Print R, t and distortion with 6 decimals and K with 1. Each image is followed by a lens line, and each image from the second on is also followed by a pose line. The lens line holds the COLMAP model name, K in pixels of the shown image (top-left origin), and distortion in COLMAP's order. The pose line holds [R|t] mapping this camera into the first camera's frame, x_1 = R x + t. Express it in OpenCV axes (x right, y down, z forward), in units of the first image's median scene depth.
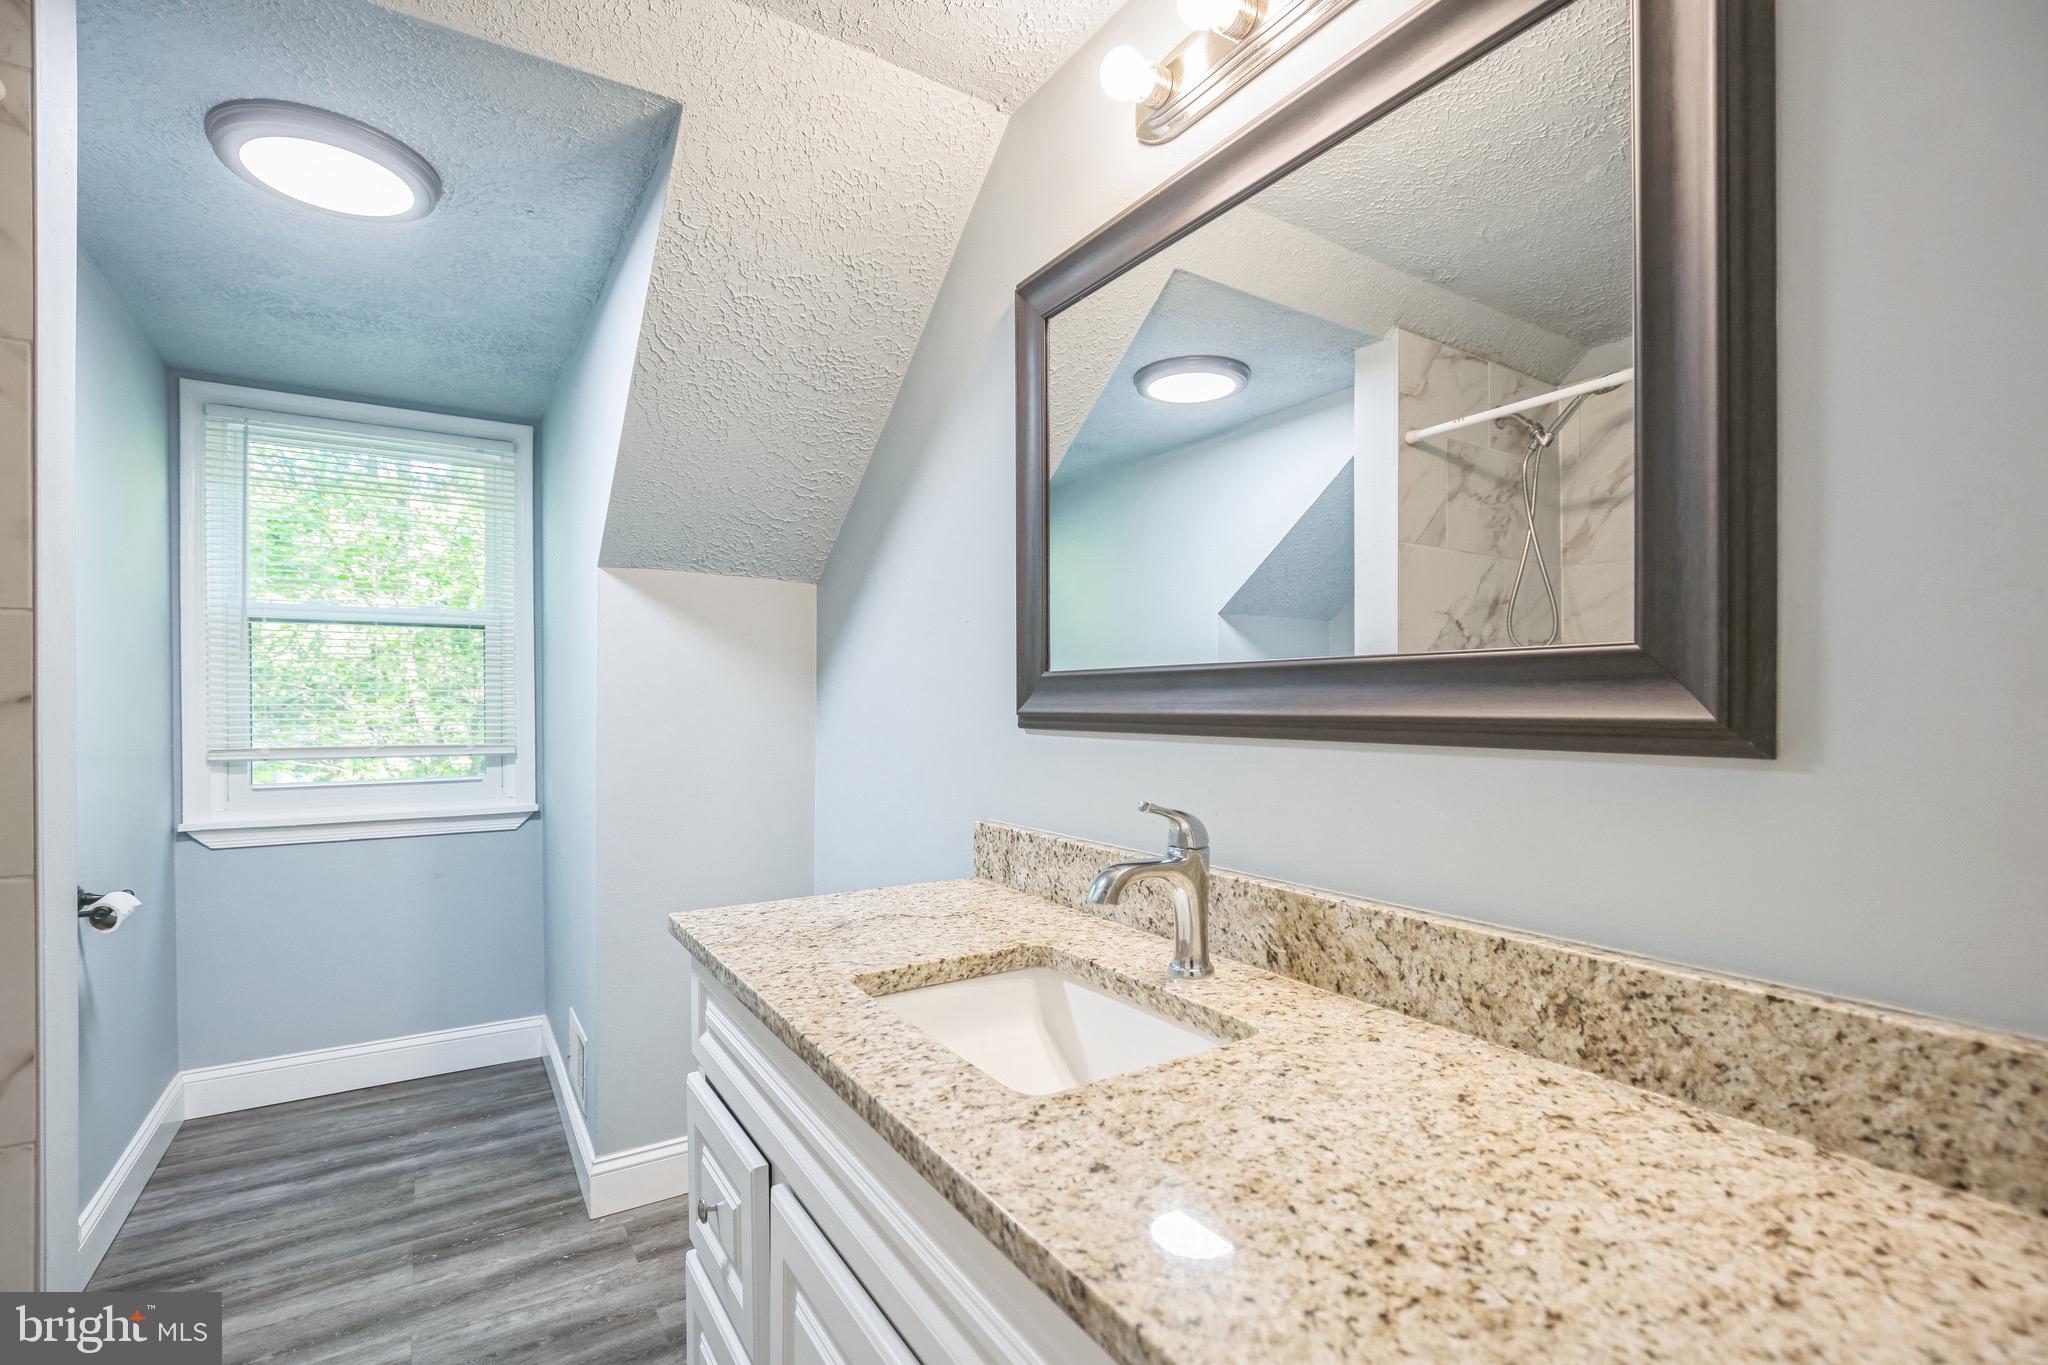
lens RADIAL K [[933.1, 0, 1014.3], [0, 933.1, 700.3], [0, 0, 1]] dist [-0.012793, 0.004924]
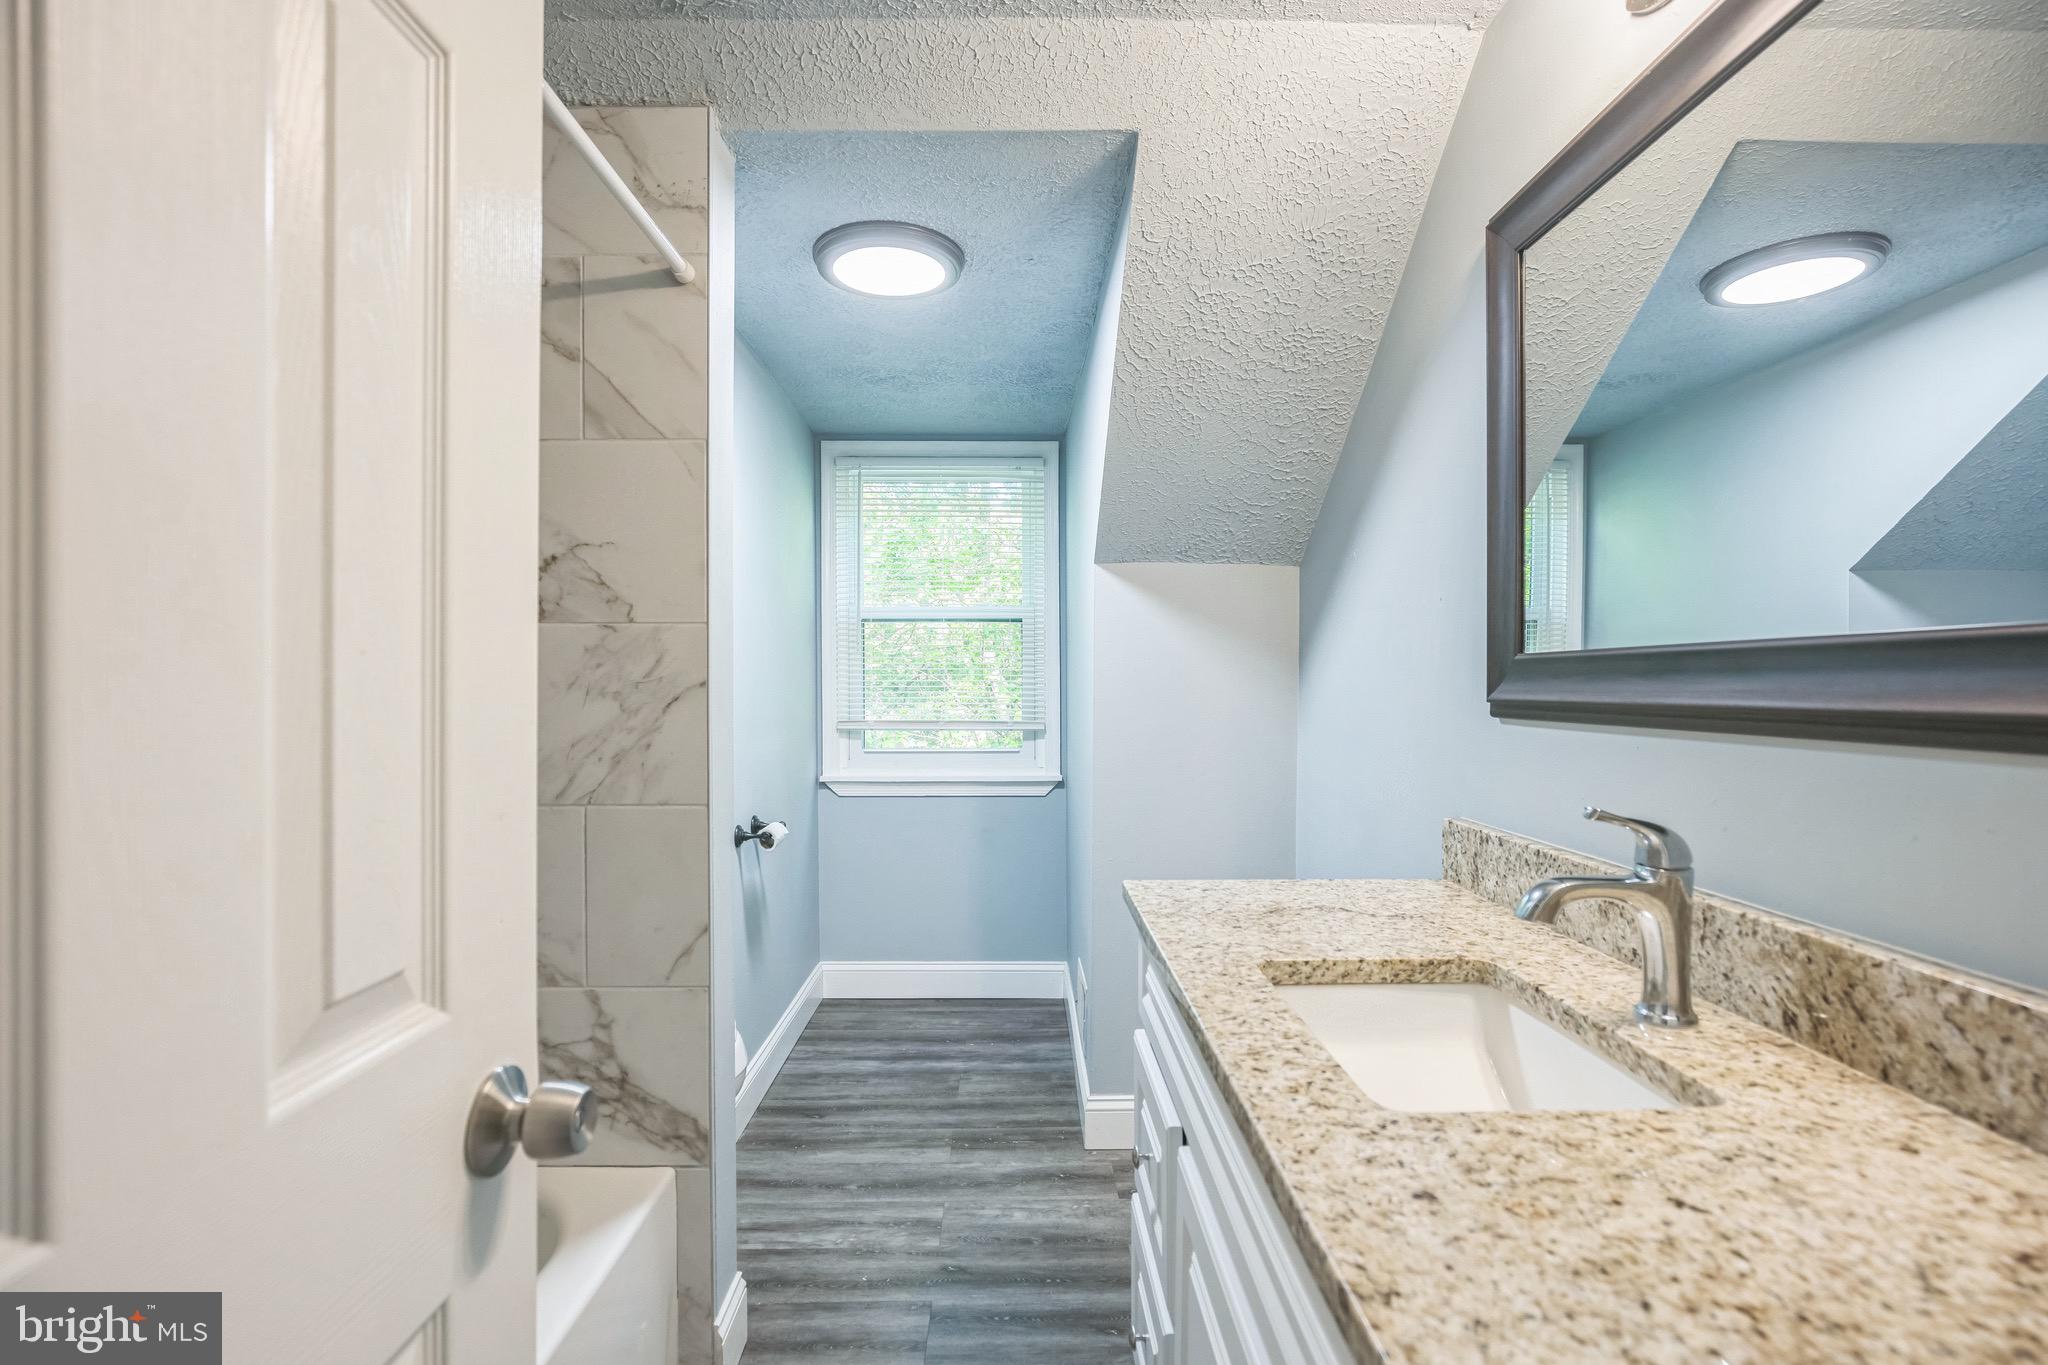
lens RADIAL K [[933.1, 0, 1002.8], [0, 933.1, 686.9], [0, 0, 1]] dist [-0.012793, 0.004924]
pose [[0.849497, 0.003751, -0.527580, 0.068005], [-0.001564, 0.999988, 0.004591, -0.002152], [0.527591, -0.003074, 0.849493, -0.000994]]
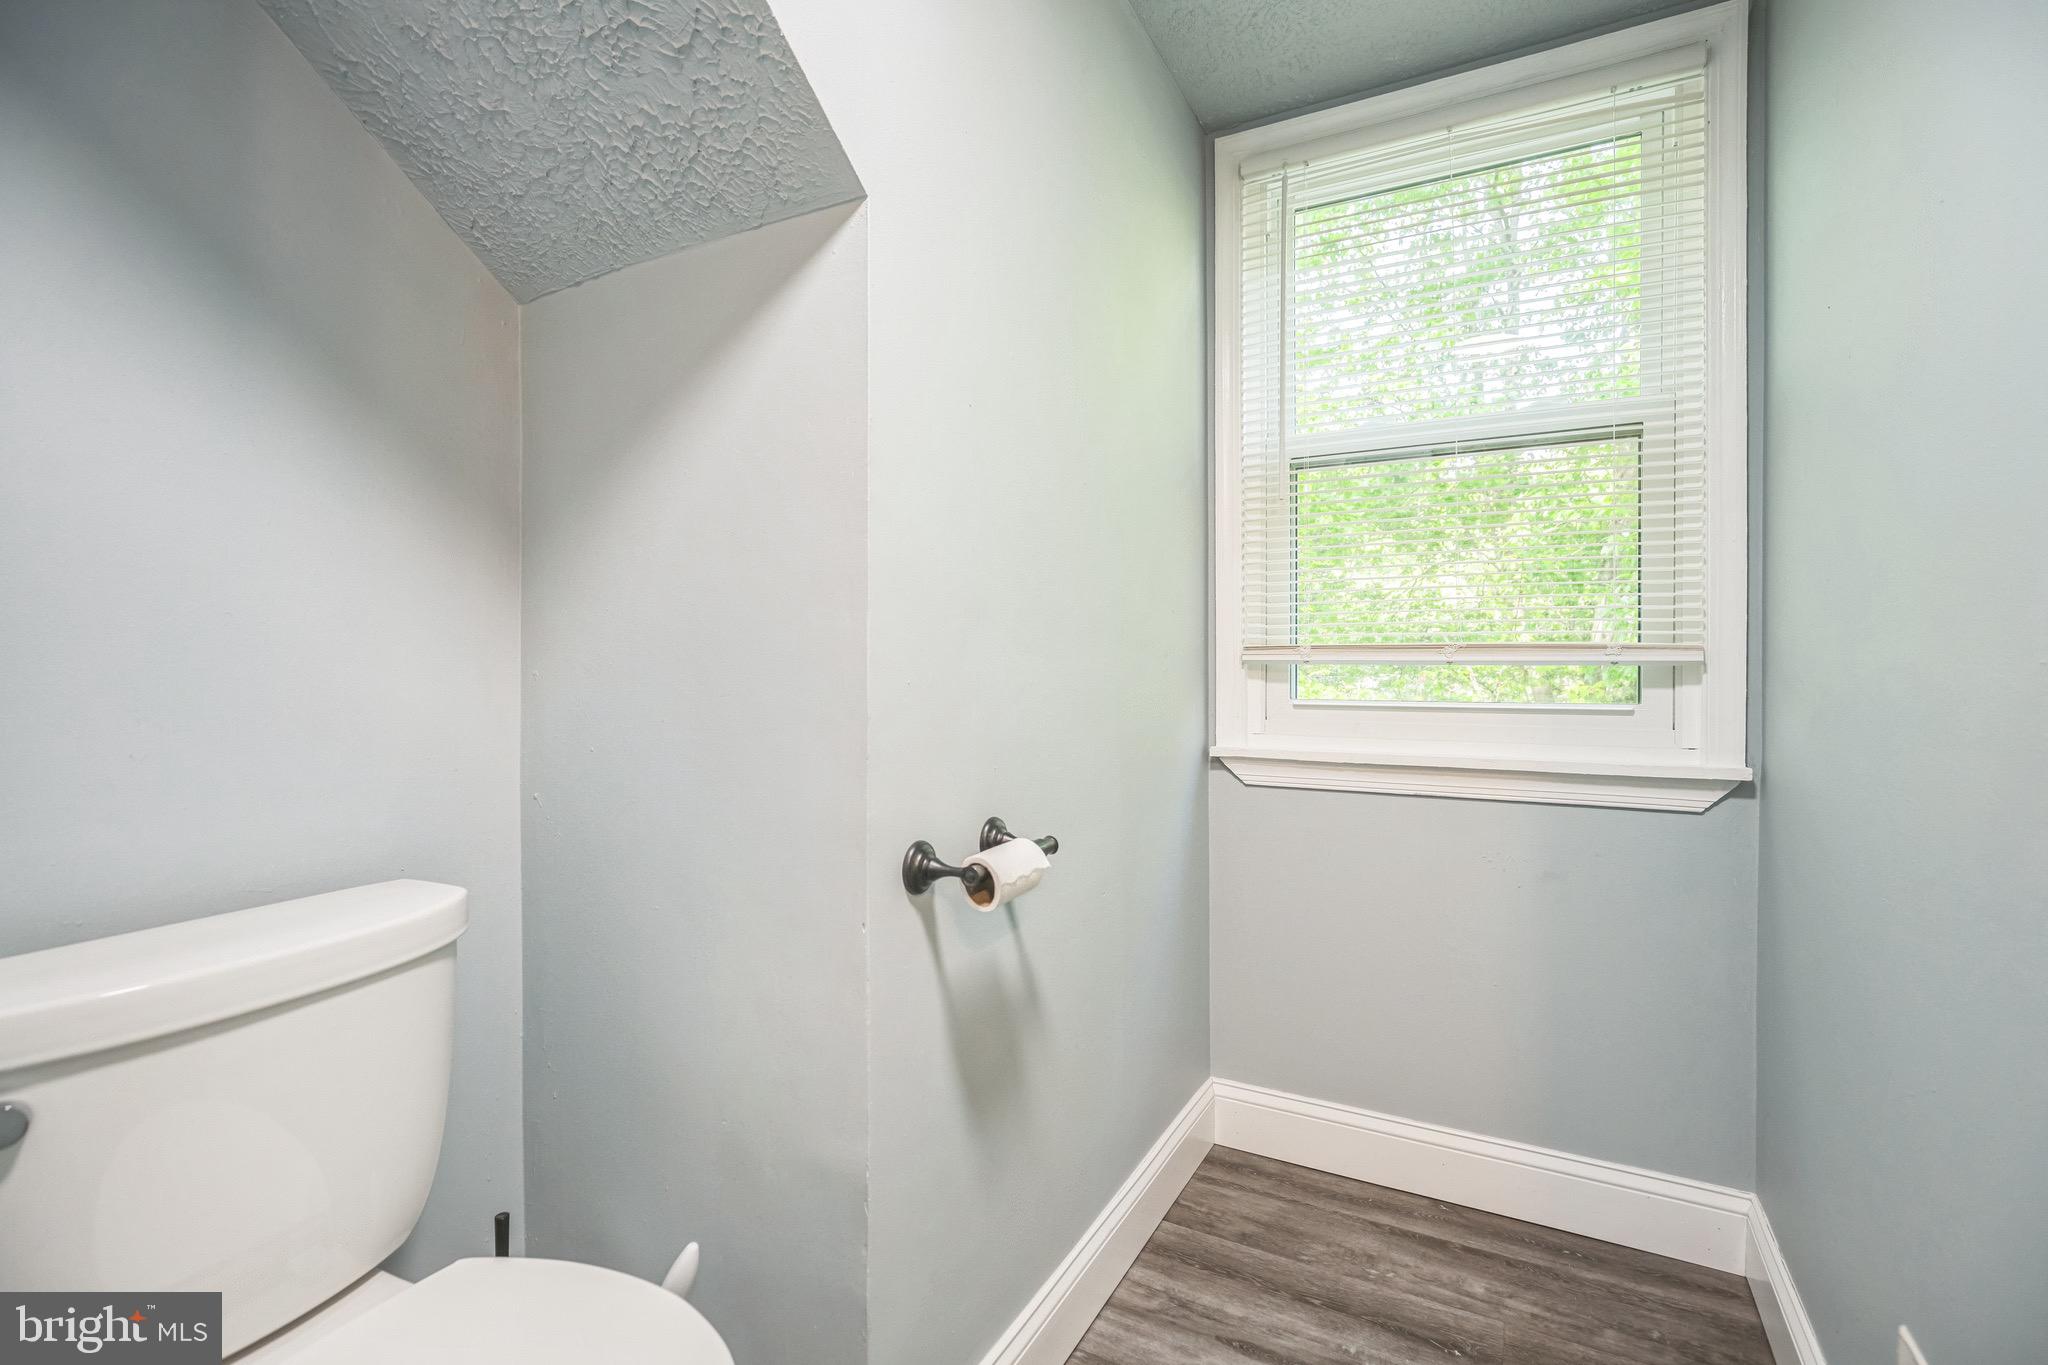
lens RADIAL K [[933.1, 0, 1041.9], [0, 933.1, 672.6], [0, 0, 1]] dist [-0.012793, 0.004924]
pose [[0.515344, 0.011839, -0.856902, -0.818798], [-0.005970, 0.999930, 0.010225, 0.167901], [0.856963, -0.000154, 0.515378, 1.223028]]
